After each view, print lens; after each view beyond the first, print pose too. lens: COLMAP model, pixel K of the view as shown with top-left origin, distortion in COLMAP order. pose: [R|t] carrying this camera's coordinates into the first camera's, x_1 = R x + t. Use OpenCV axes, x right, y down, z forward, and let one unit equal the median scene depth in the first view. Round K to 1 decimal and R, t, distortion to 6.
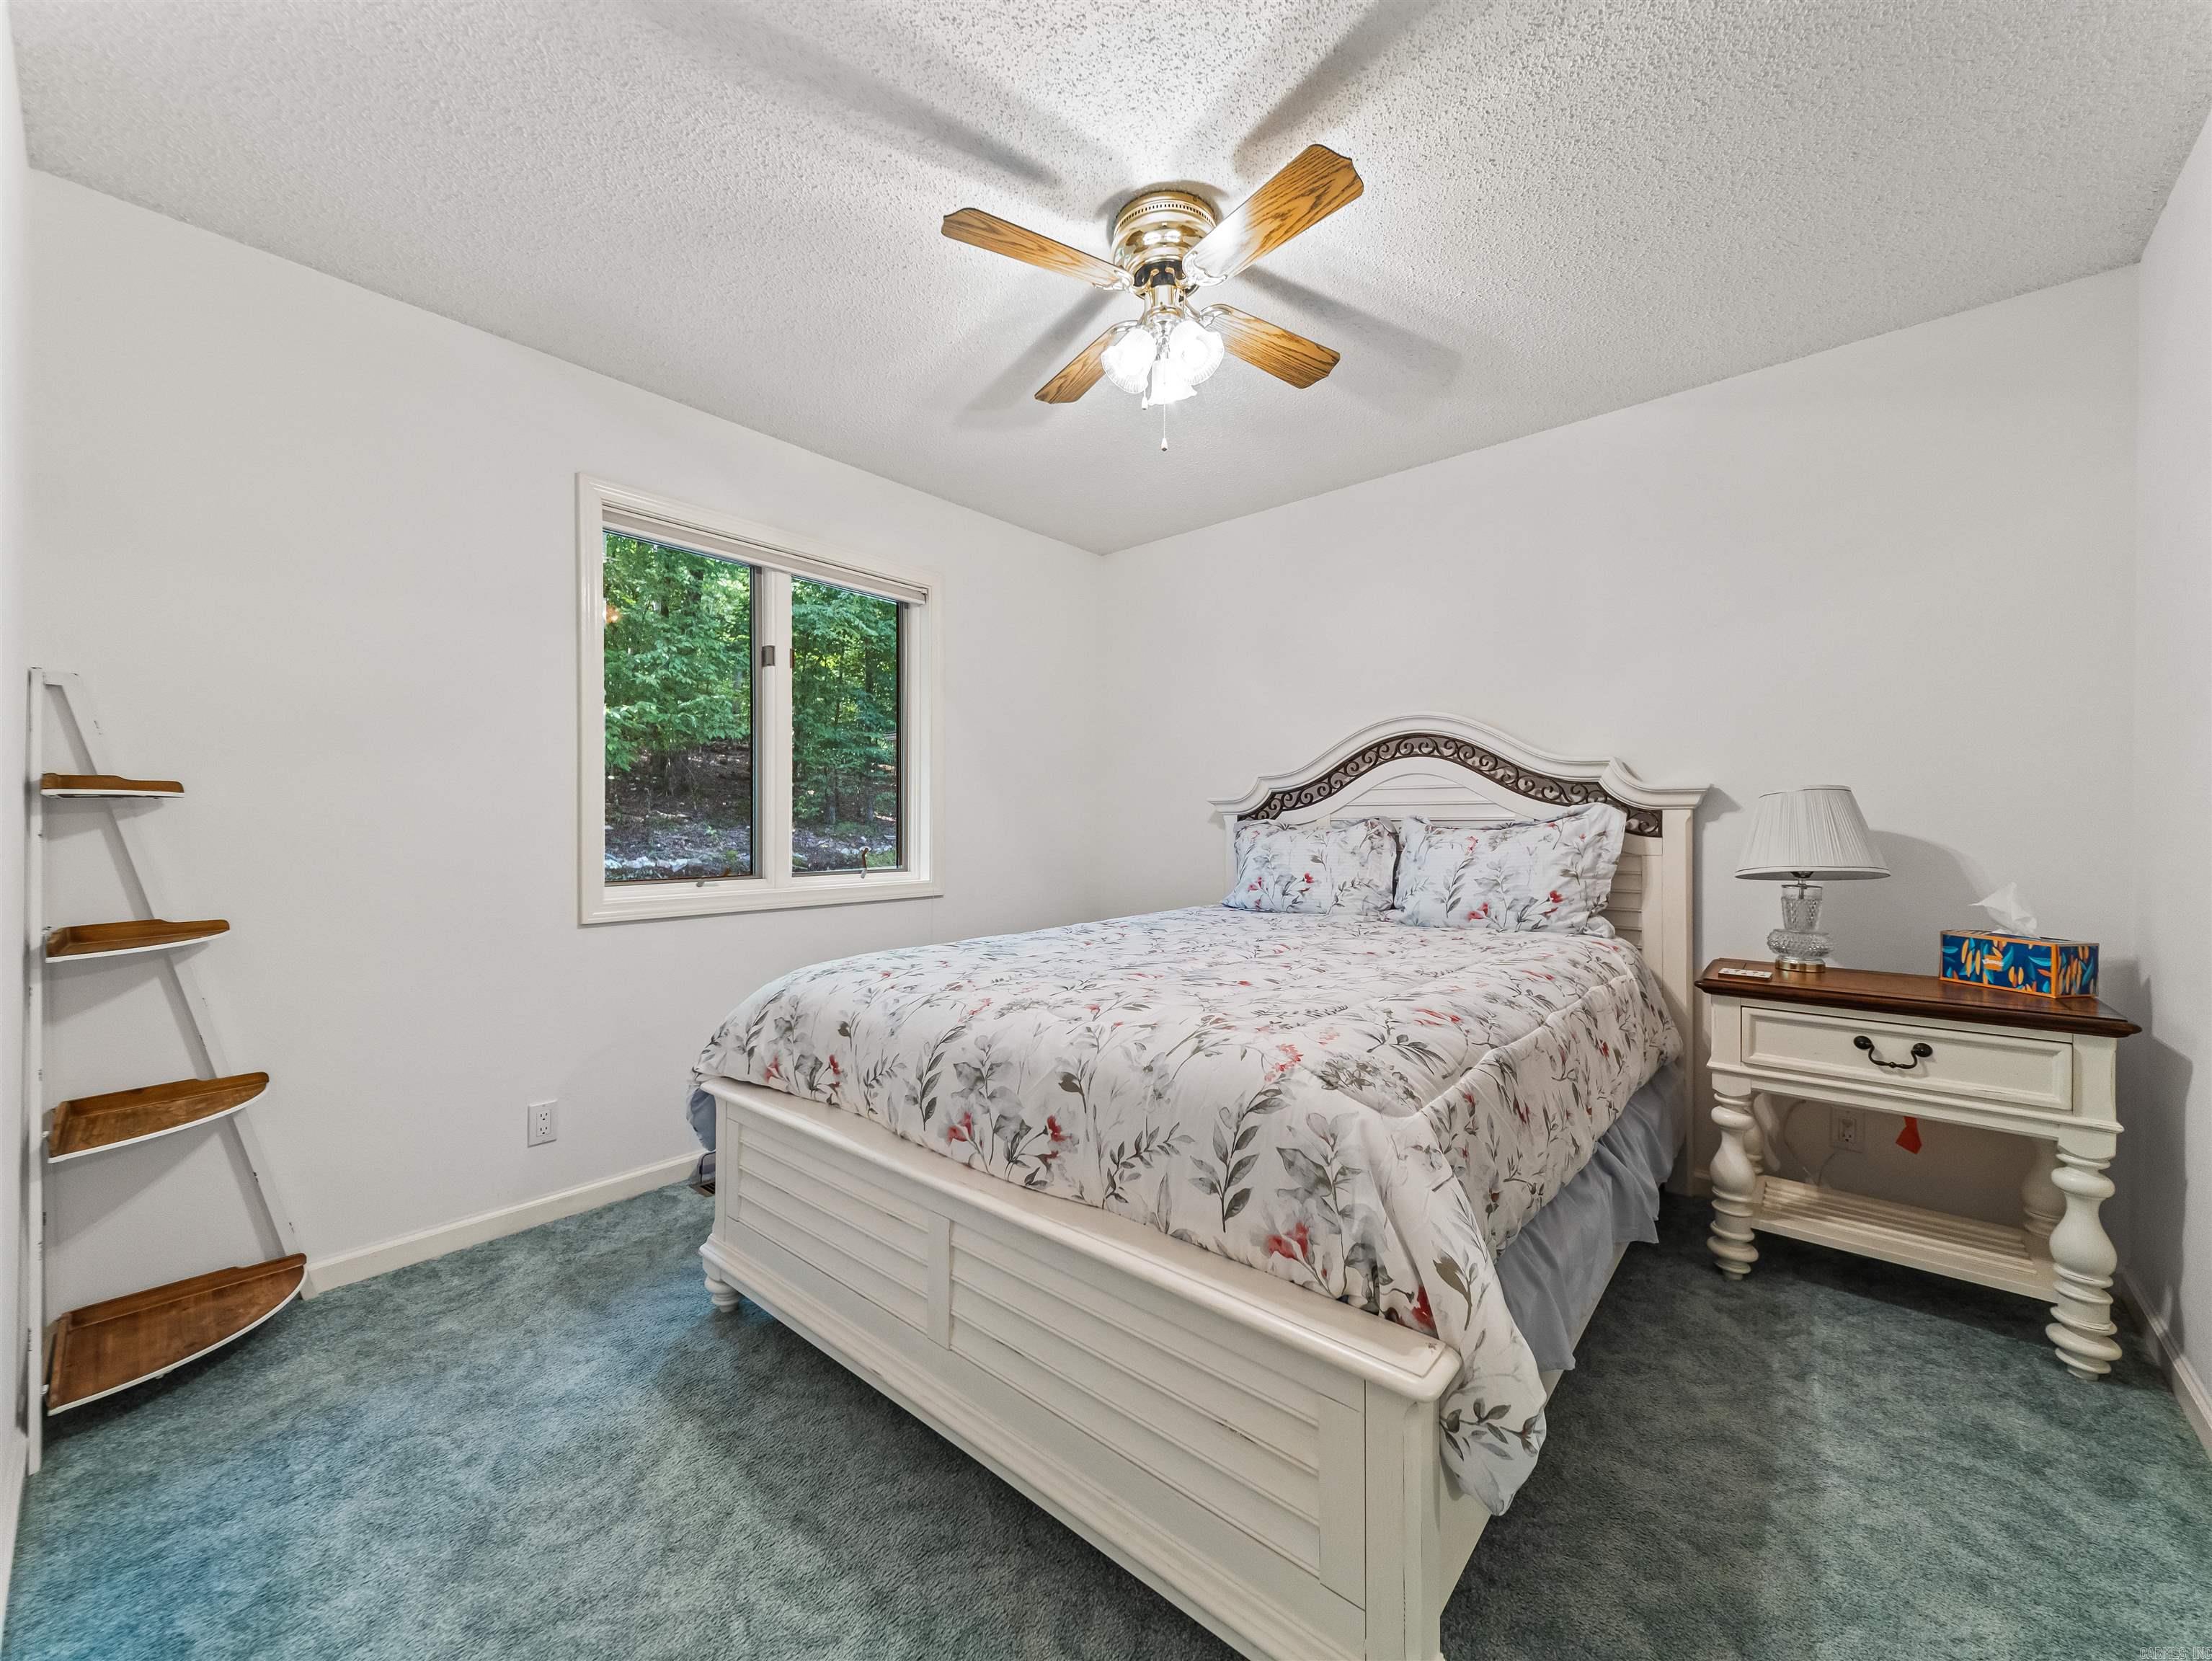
lens RADIAL K [[855.8, 0, 1106.6], [0, 855.8, 833.9], [0, 0, 1]] dist [0.027635, -0.008651]
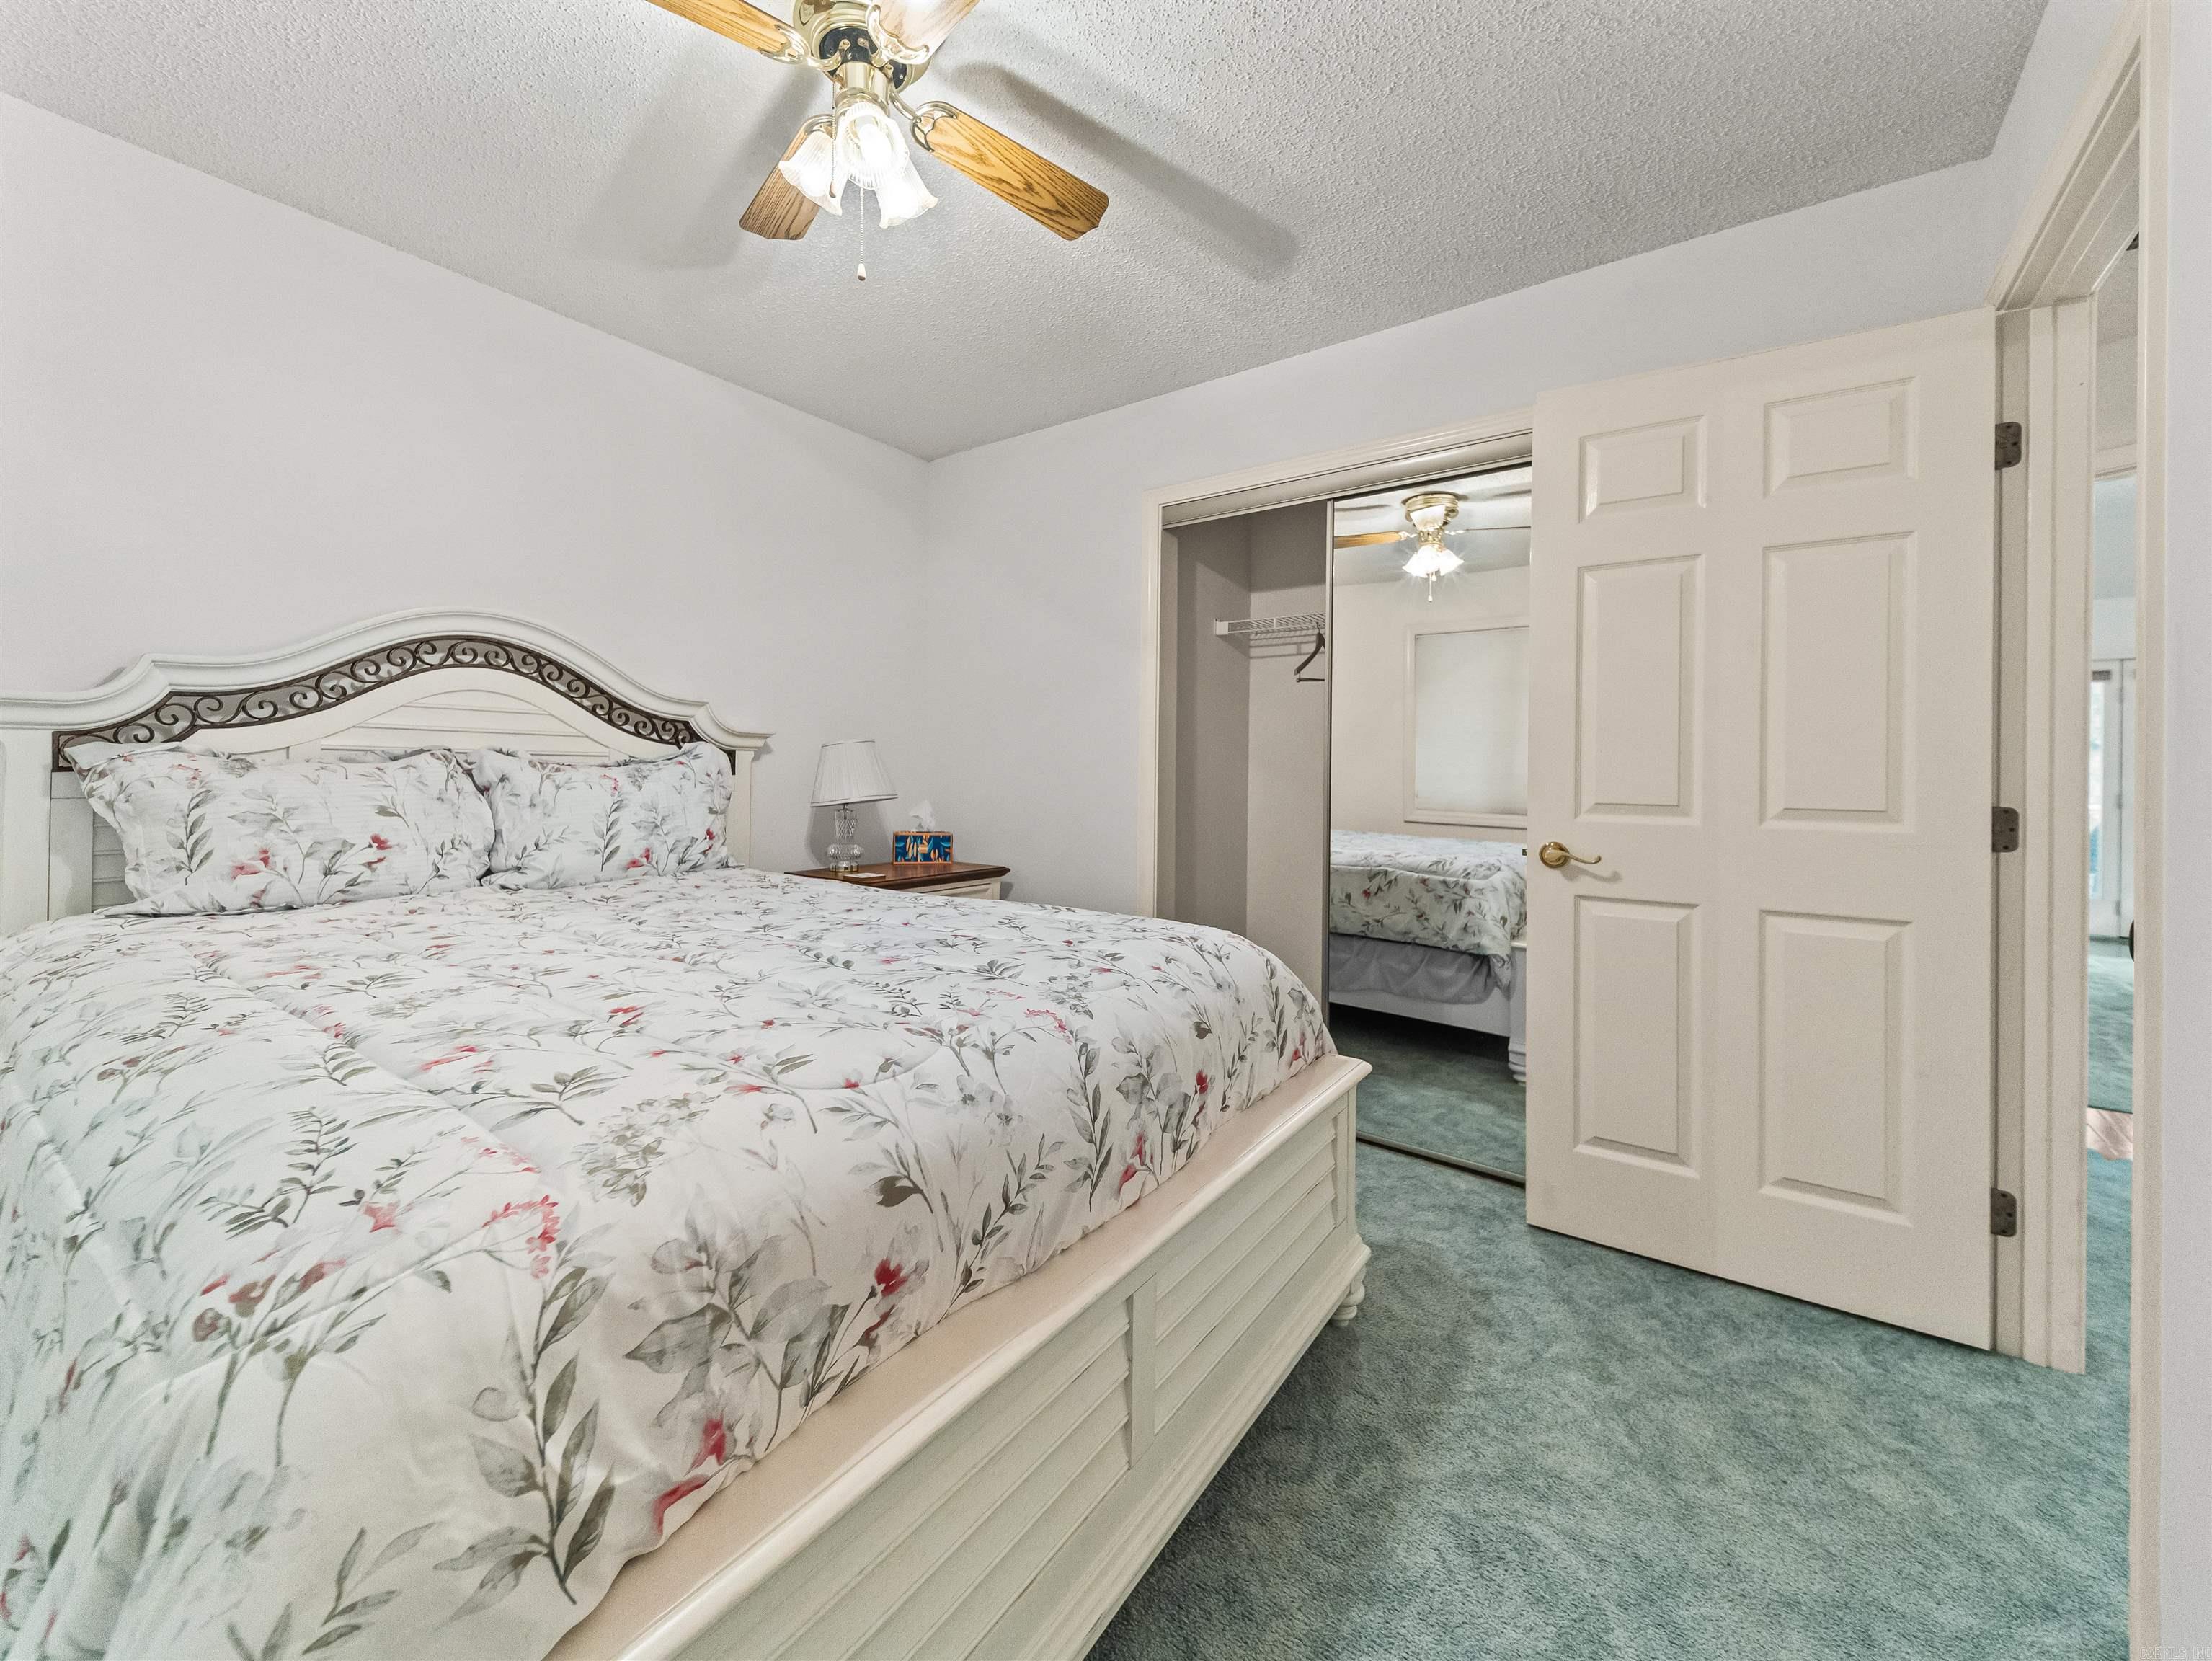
lens RADIAL K [[855.8, 0, 1127.8], [0, 855.8, 769.9], [0, 0, 1]] dist [0.027635, -0.008651]
pose [[-0.094929, -0.001355, 0.995483, -0.519975], [-0.007708, 0.999970, 0.000626, -0.006734], [-0.995454, -0.007614, -0.094936, 0.595482]]
